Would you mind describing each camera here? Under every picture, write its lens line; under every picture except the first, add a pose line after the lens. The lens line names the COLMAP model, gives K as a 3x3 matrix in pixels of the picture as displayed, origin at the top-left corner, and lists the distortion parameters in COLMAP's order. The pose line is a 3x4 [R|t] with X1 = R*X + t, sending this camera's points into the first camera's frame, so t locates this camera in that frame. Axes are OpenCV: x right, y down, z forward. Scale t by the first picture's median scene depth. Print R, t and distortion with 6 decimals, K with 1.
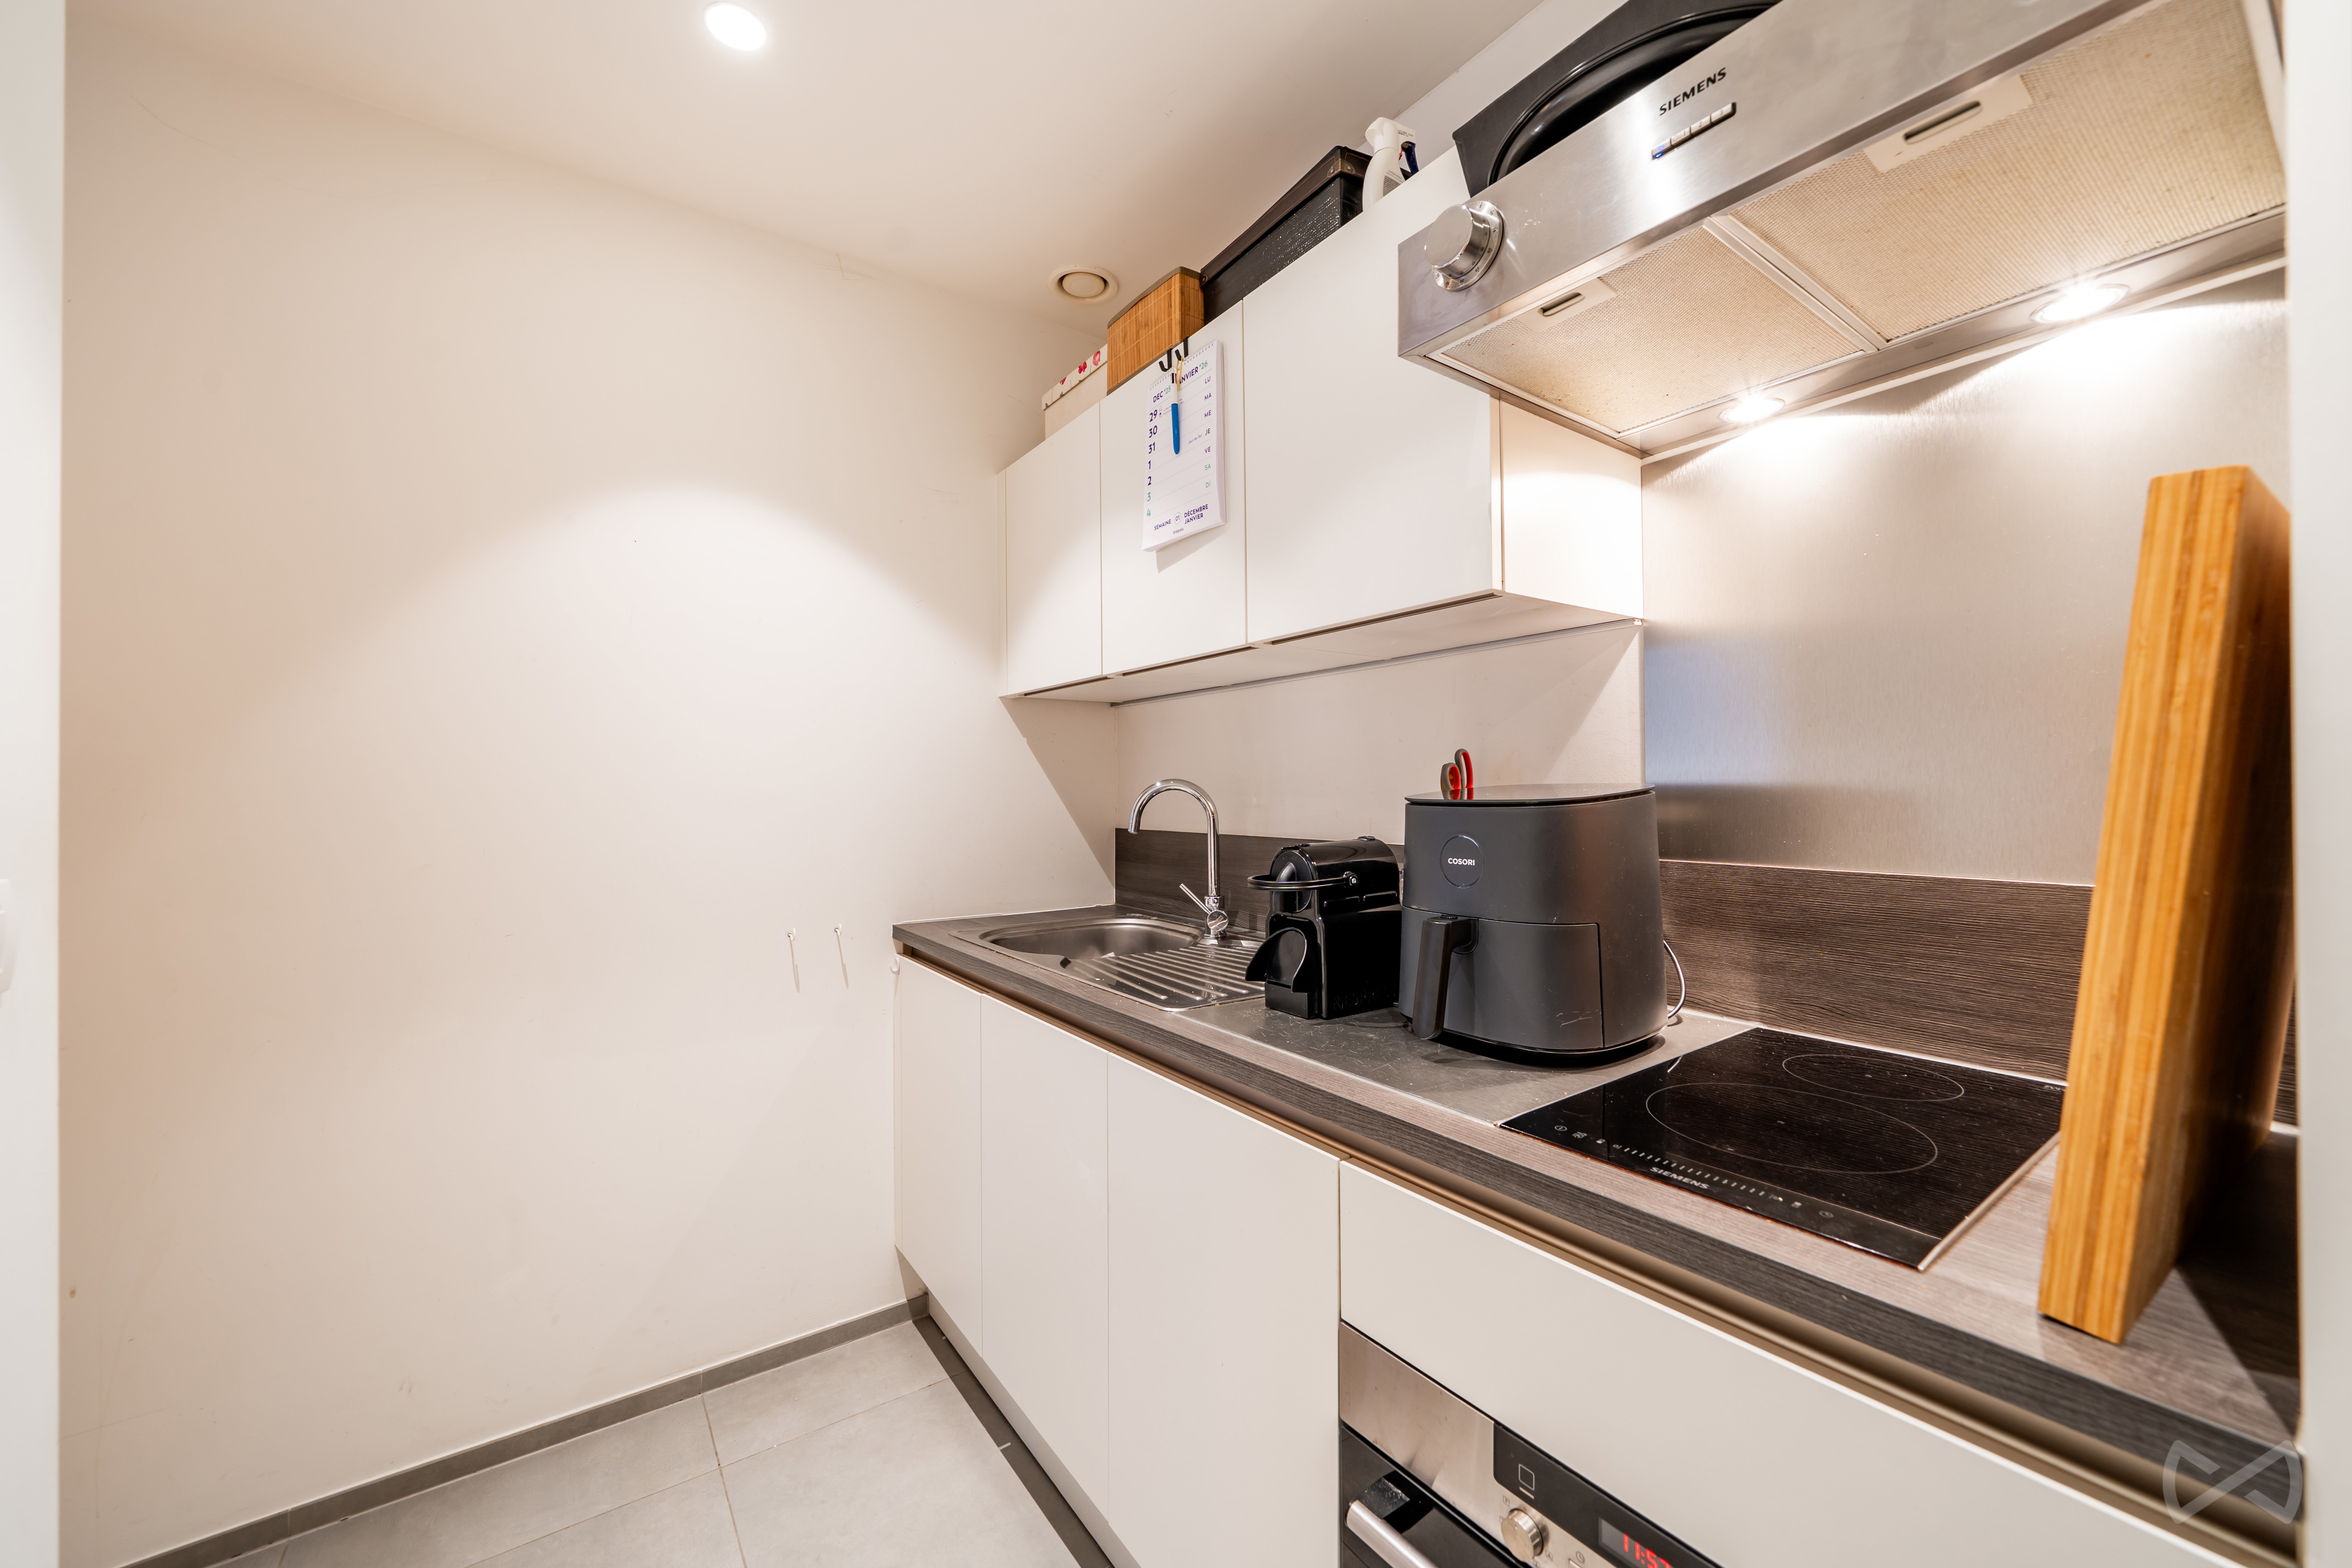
lens RADIAL K [[882.6, 0, 1176.0], [0, 882.6, 784.0], [0, 0, 1]] dist [-0.001466, -0.000188]
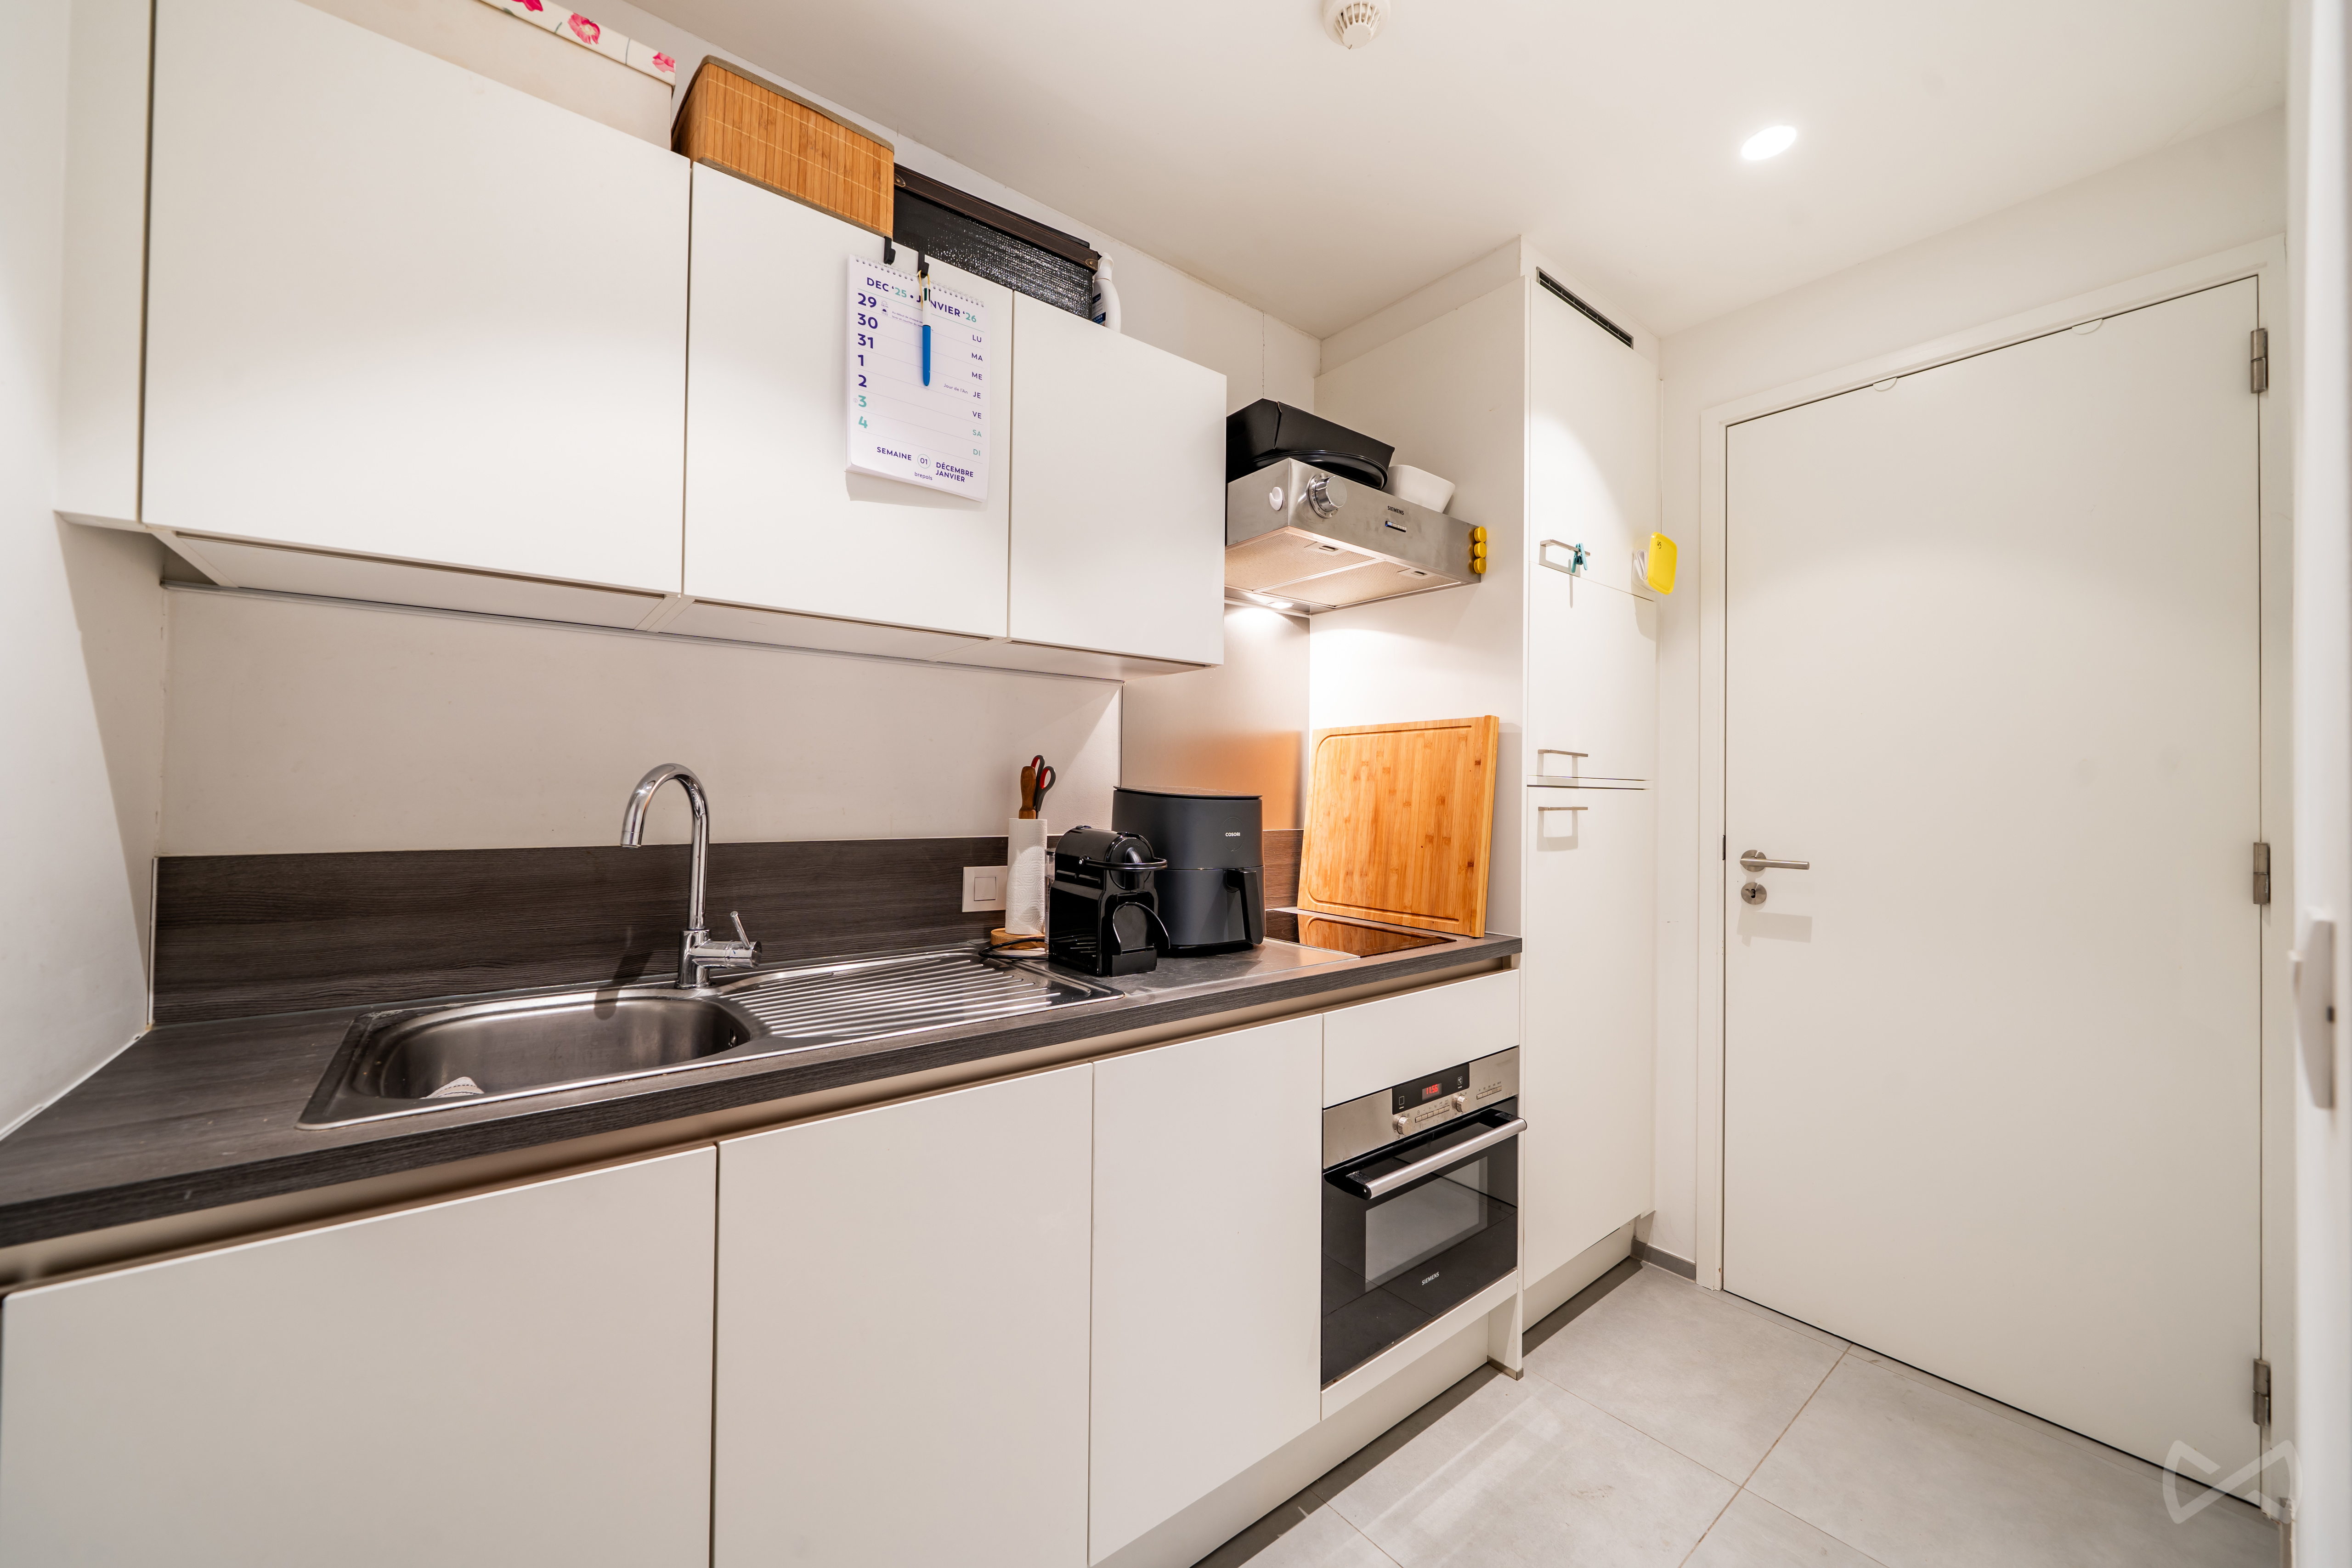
lens RADIAL K [[865.7, 0, 1176.0], [0, 865.7, 784.0], [0, 0, 1]] dist [-0.013286, -0.000057]
pose [[-0.049832, 0.014287, 0.998655, -0.790234], [-0.018739, 0.999708, -0.015237, 0.013496], [-0.998582, -0.019473, -0.049550, 0.759522]]
